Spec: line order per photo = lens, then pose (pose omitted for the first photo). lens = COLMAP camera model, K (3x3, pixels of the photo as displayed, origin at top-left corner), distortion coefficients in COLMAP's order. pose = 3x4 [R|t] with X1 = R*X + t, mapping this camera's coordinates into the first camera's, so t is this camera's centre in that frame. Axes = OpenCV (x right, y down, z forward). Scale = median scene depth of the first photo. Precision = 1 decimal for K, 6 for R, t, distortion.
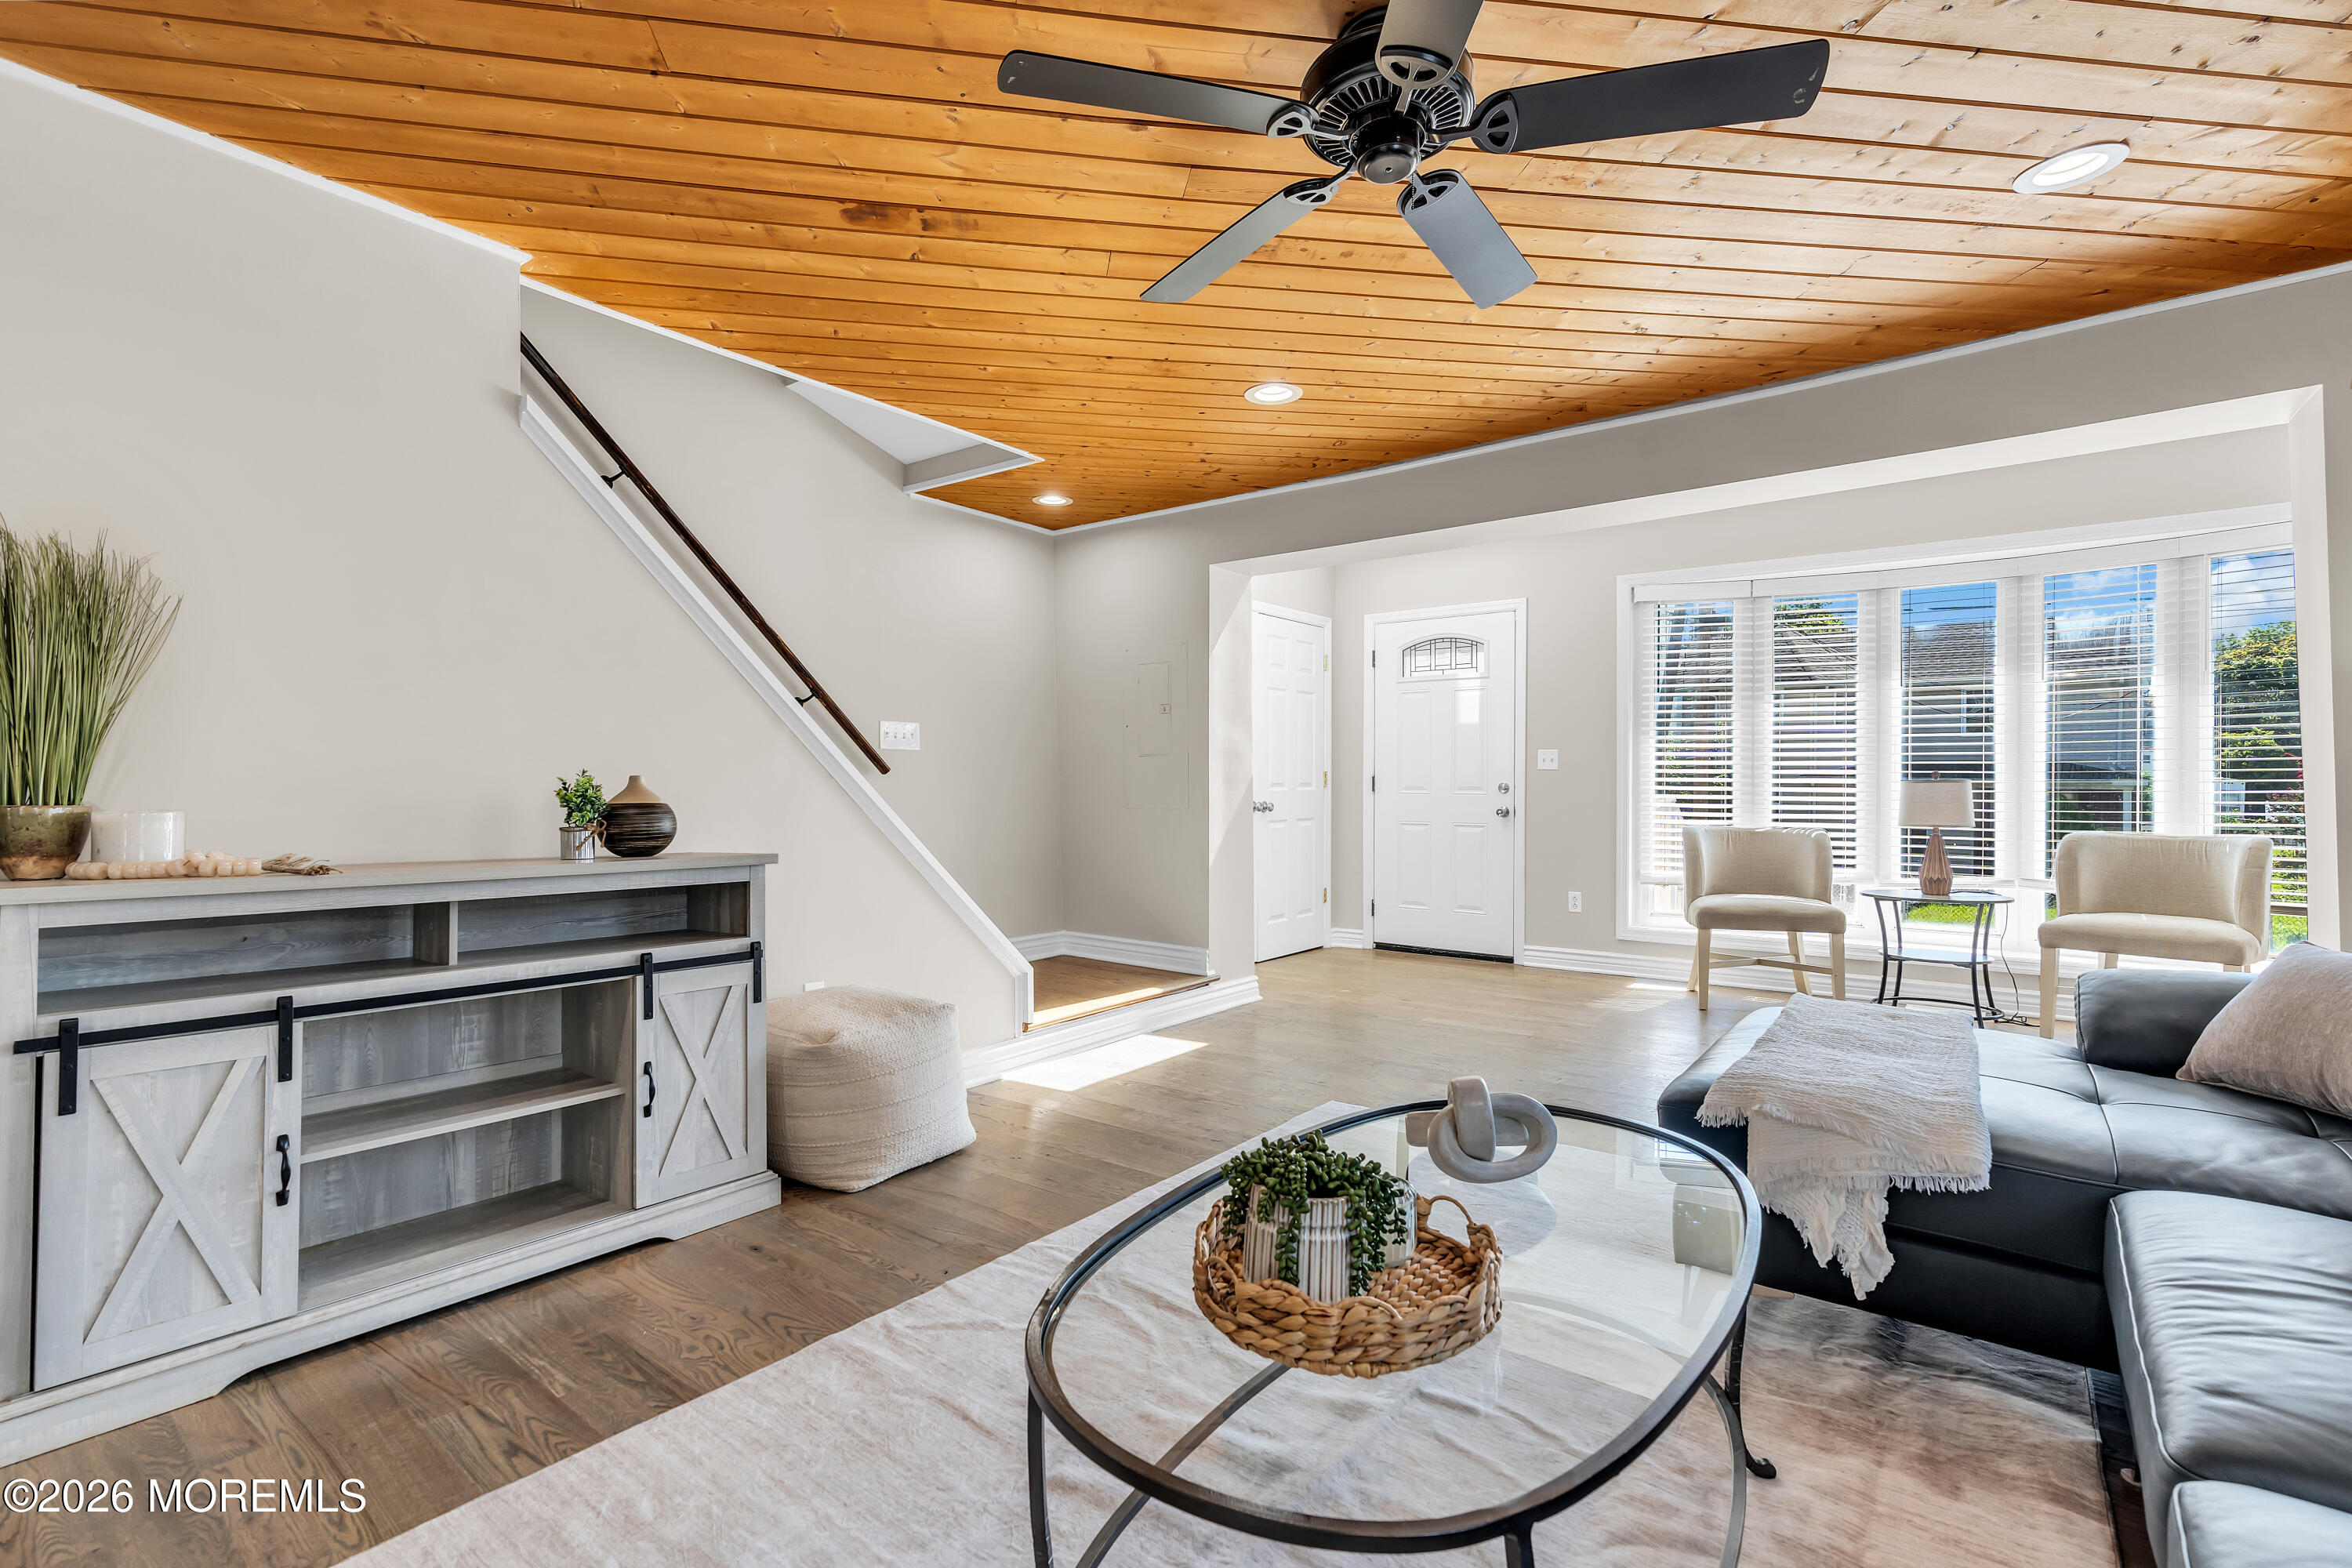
lens RADIAL K [[1072.1, 0, 1177.5], [0, 1072.1, 790.2], [0, 0, 1]] dist [-0.011195, 0.000612]
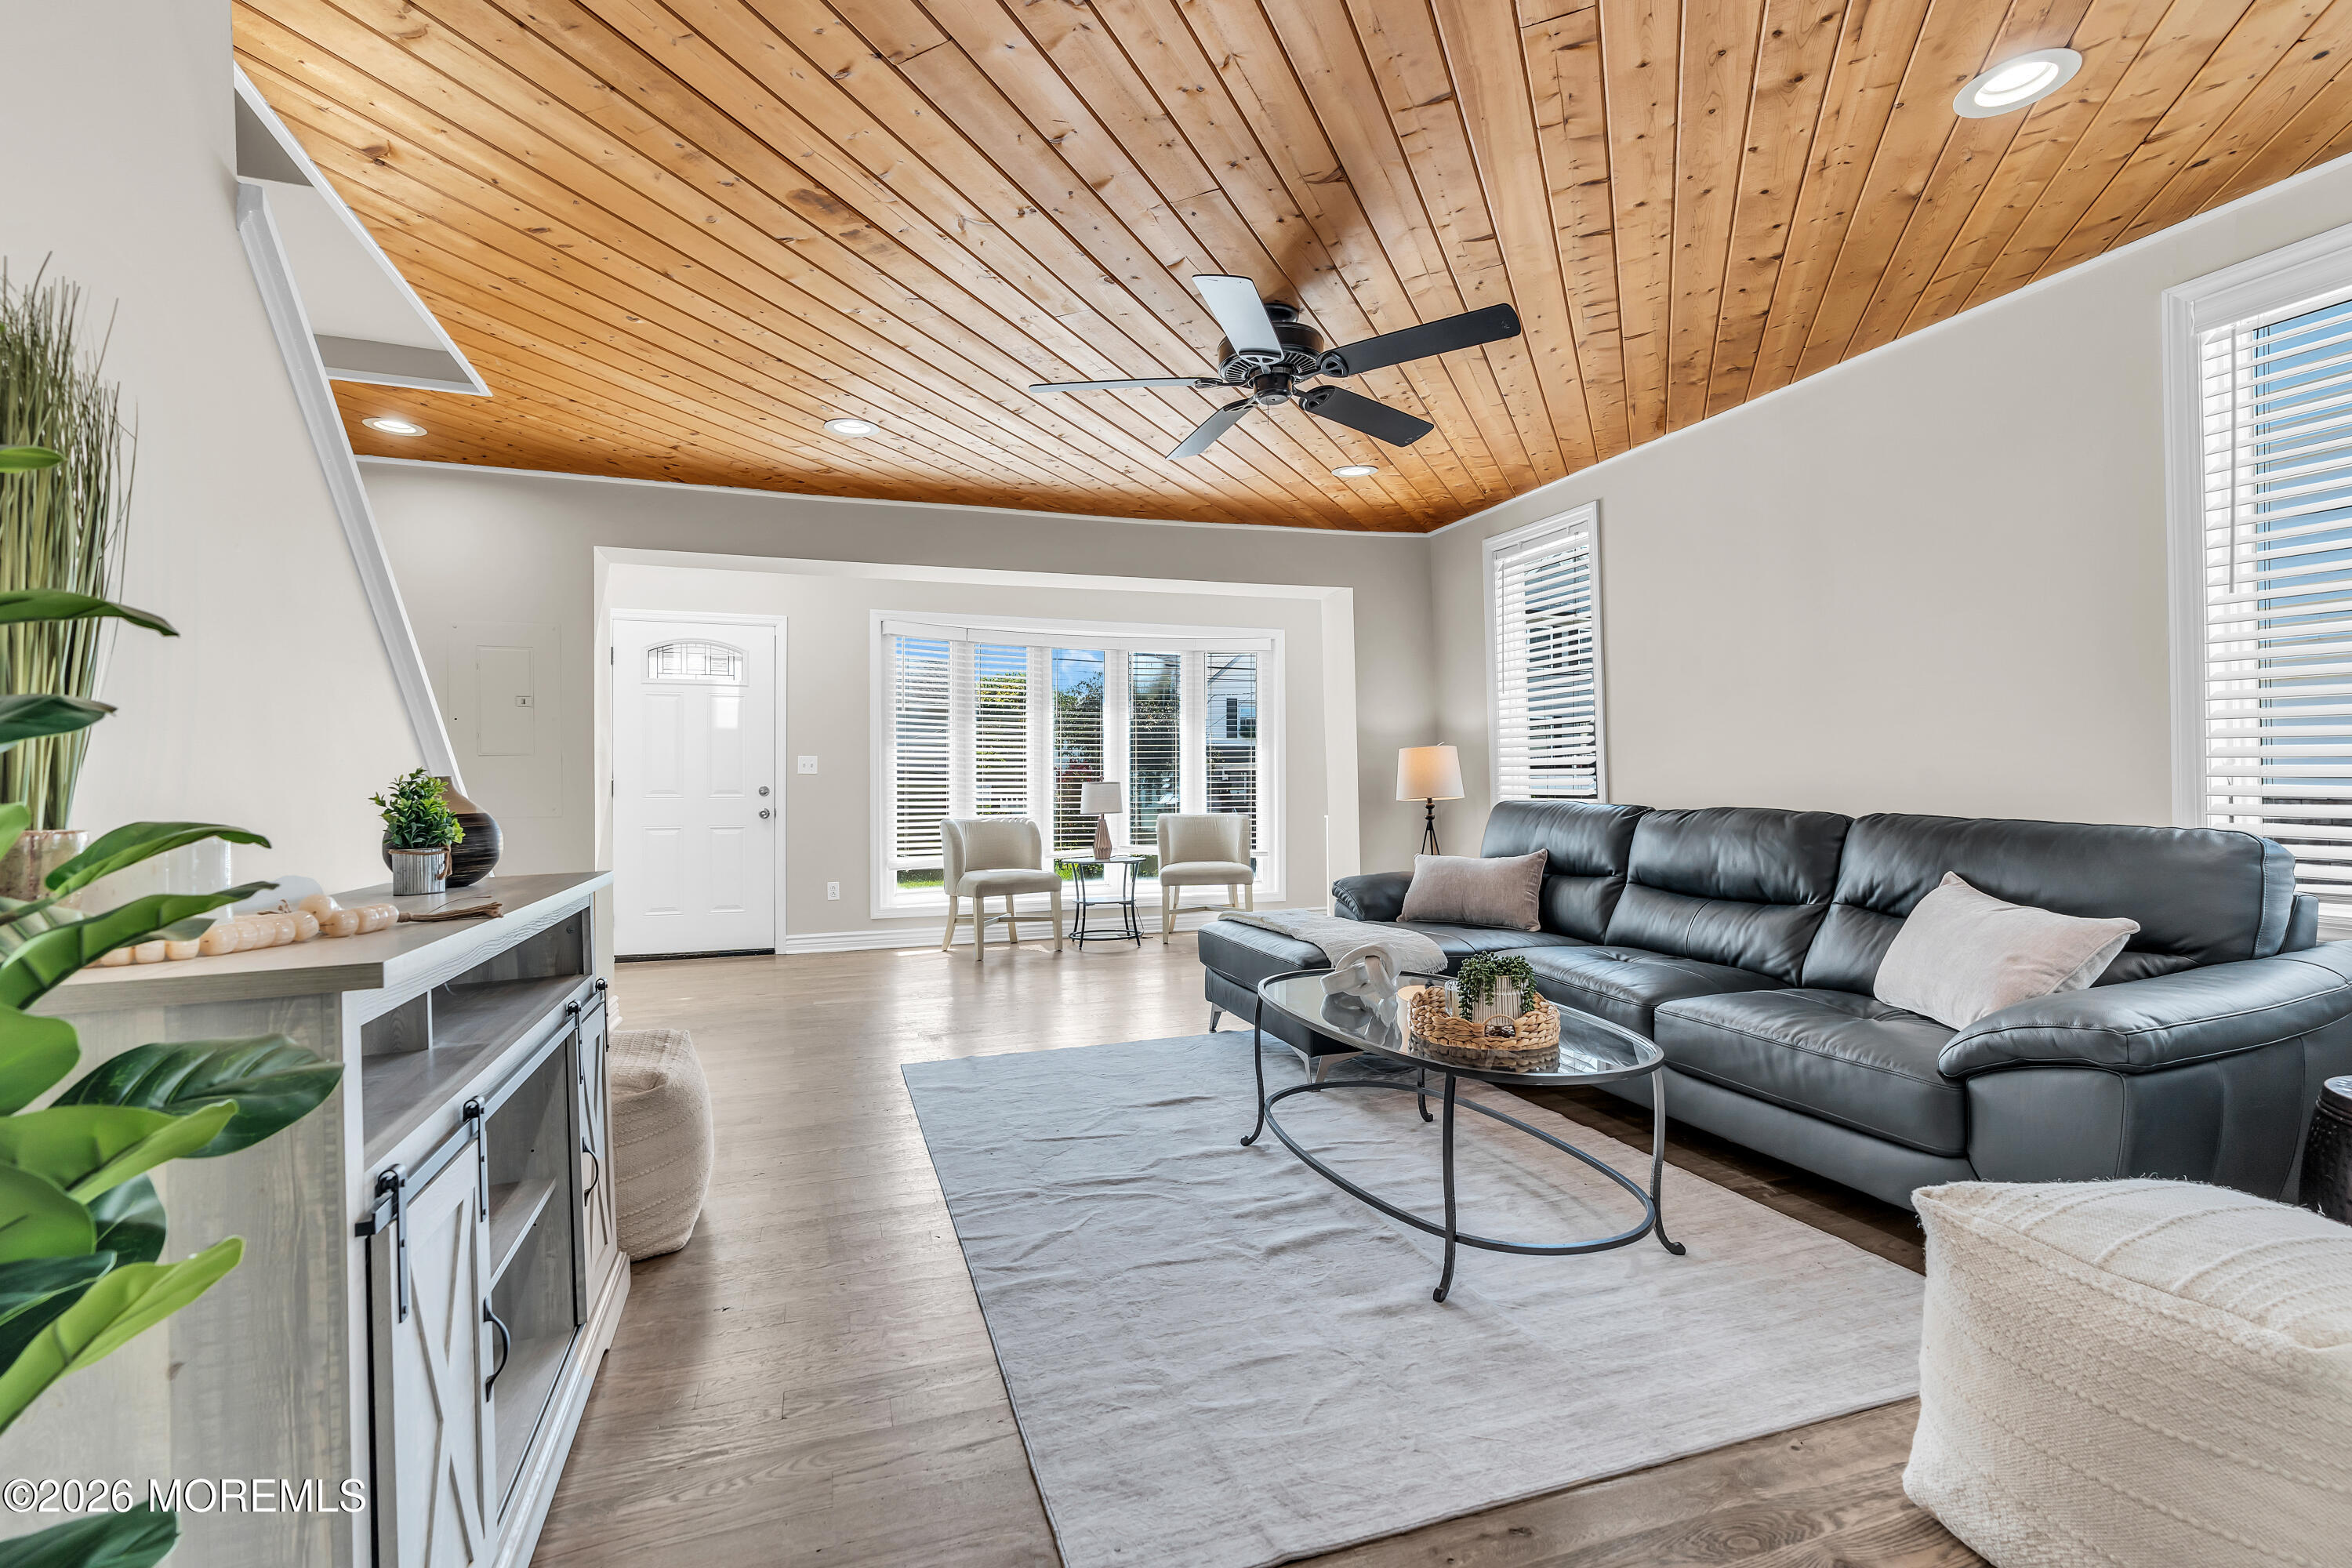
lens RADIAL K [[1072.1, 0, 1177.5], [0, 1072.1, 790.2], [0, 0, 1]] dist [-0.011195, 0.000612]
pose [[0.527643, -0.008194, 0.849427, -0.415549], [0.013206, 0.999912, 0.001442, 0.001121], [-0.849363, 0.010457, 0.527705, 0.092140]]
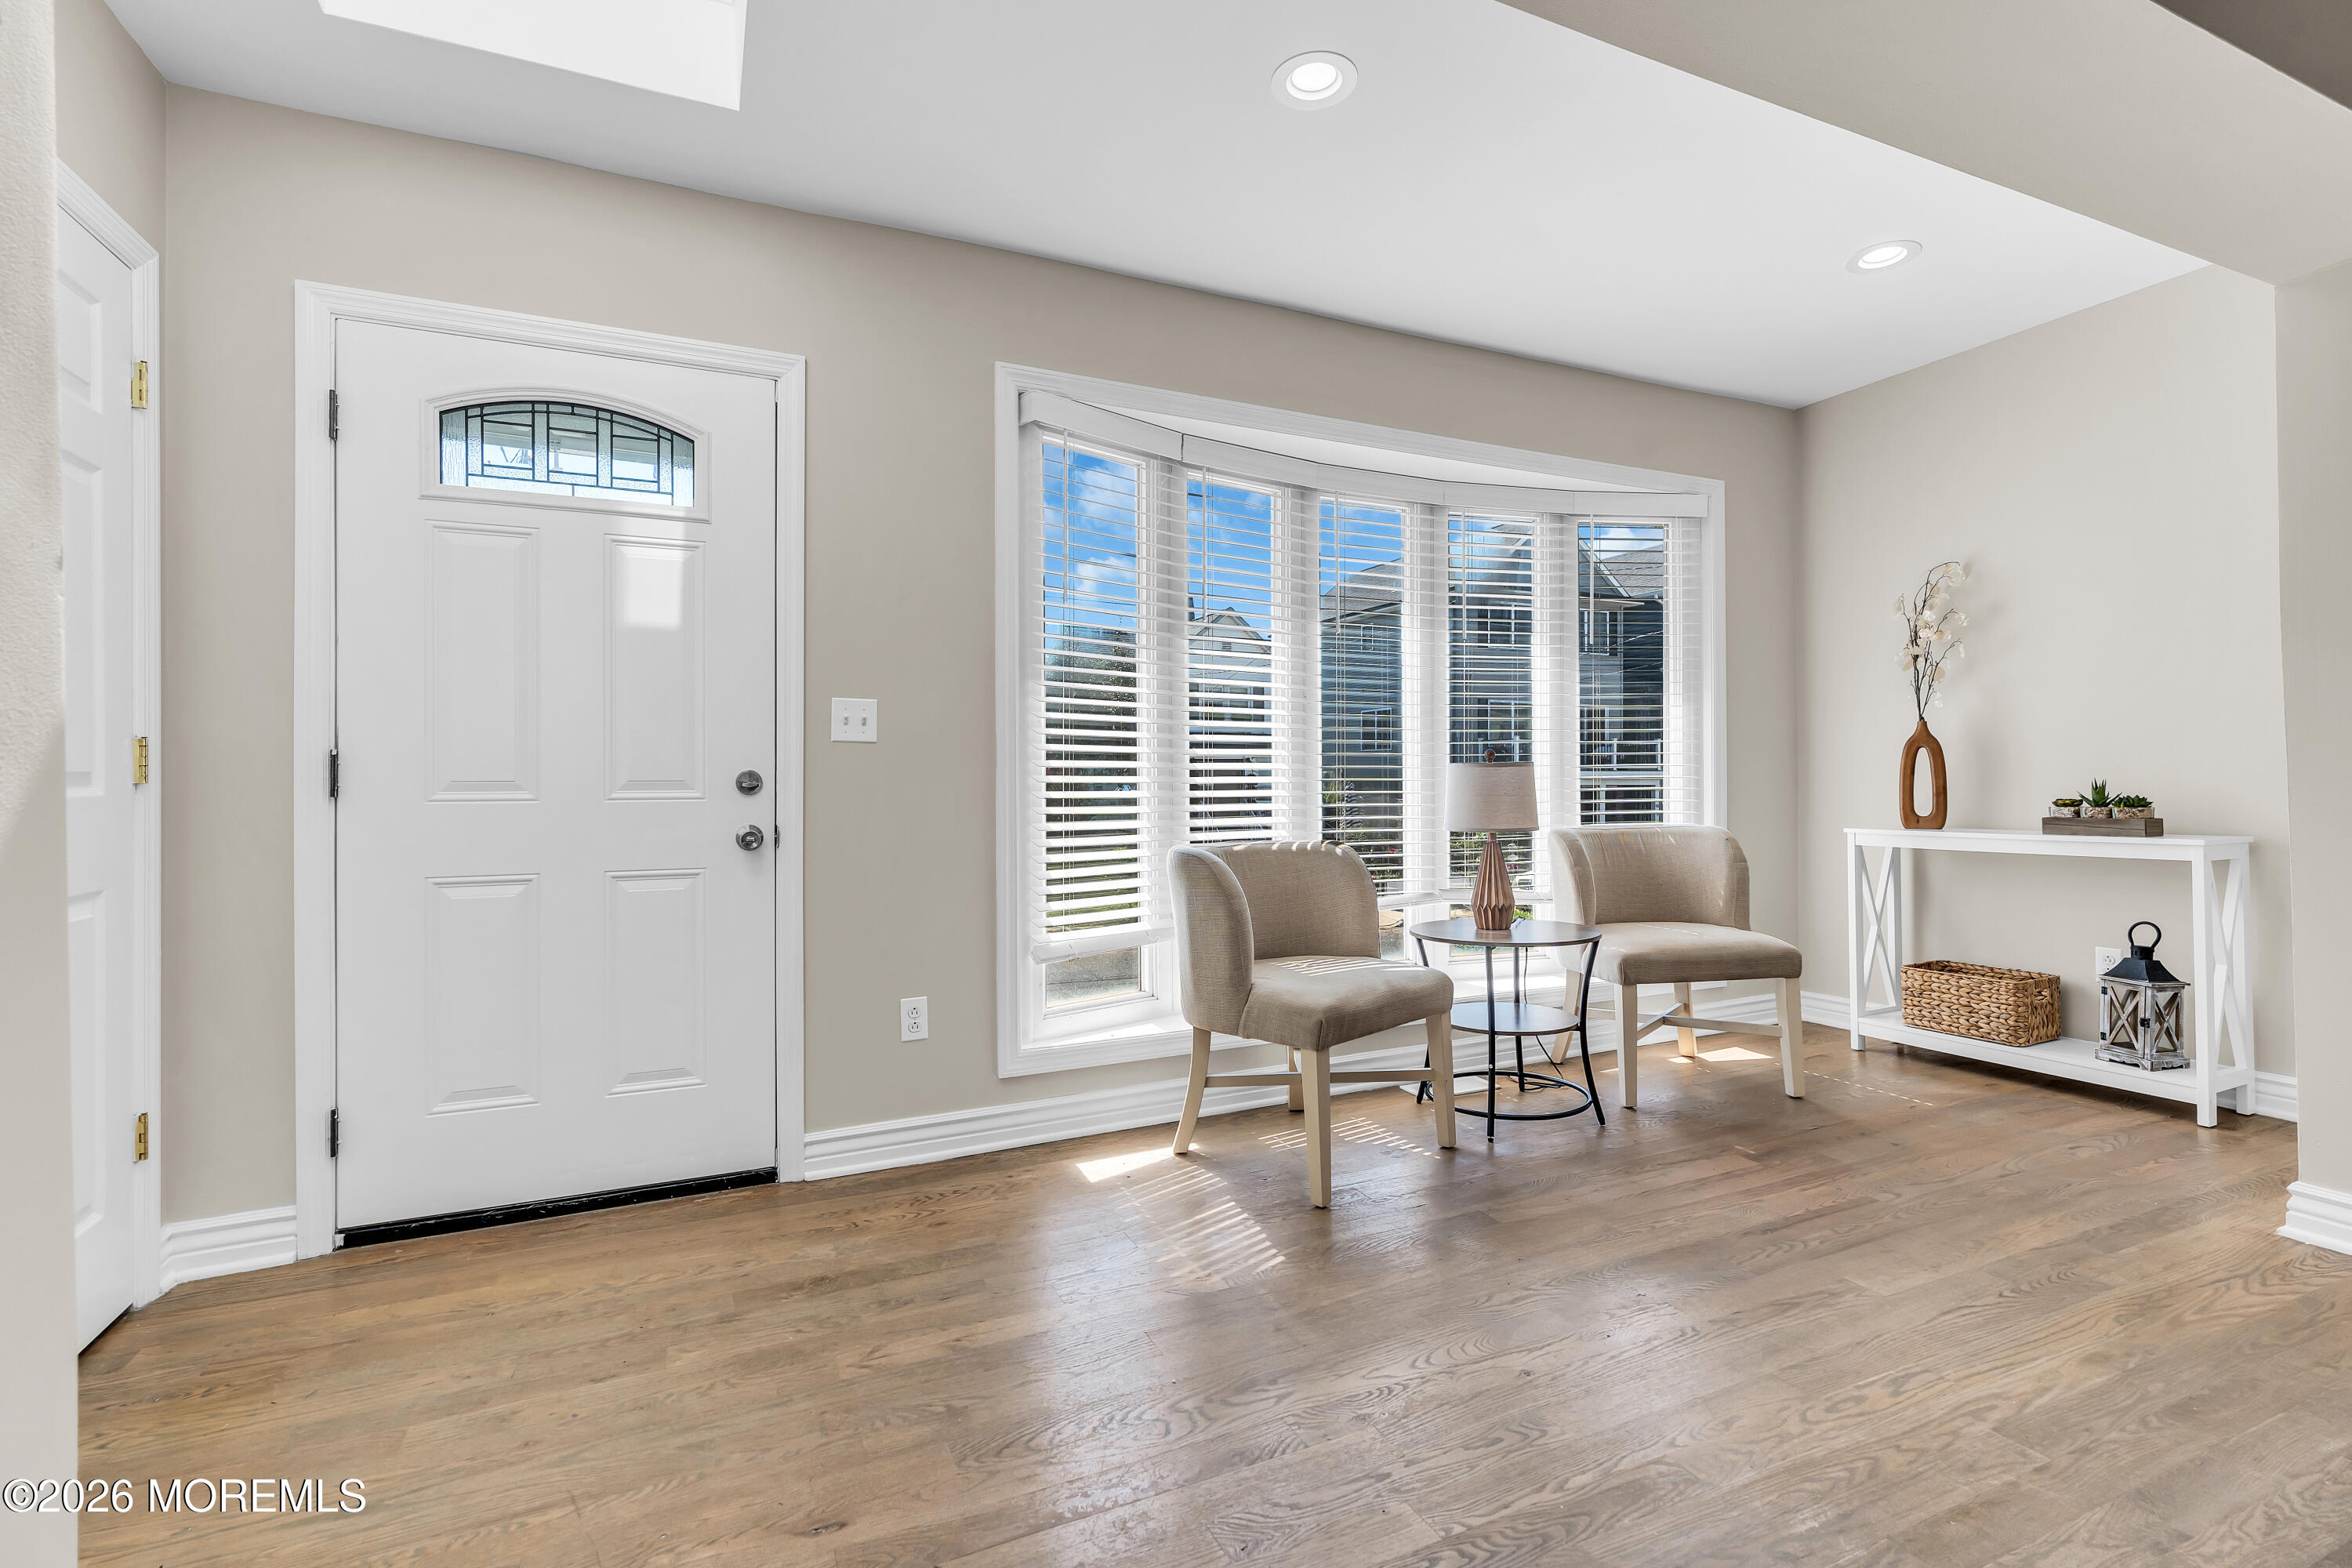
lens RADIAL K [[1055.2, 0, 1175.4], [0, 1055.2, 777.1], [0, 0, 1]] dist [-0.008729, 0.000350]
pose [[0.448574, -0.001894, 0.893744, 0.002149], [0.016949, 0.999836, -0.006388, 0.001415], [-0.893585, 0.018013, 0.448532, 0.707258]]
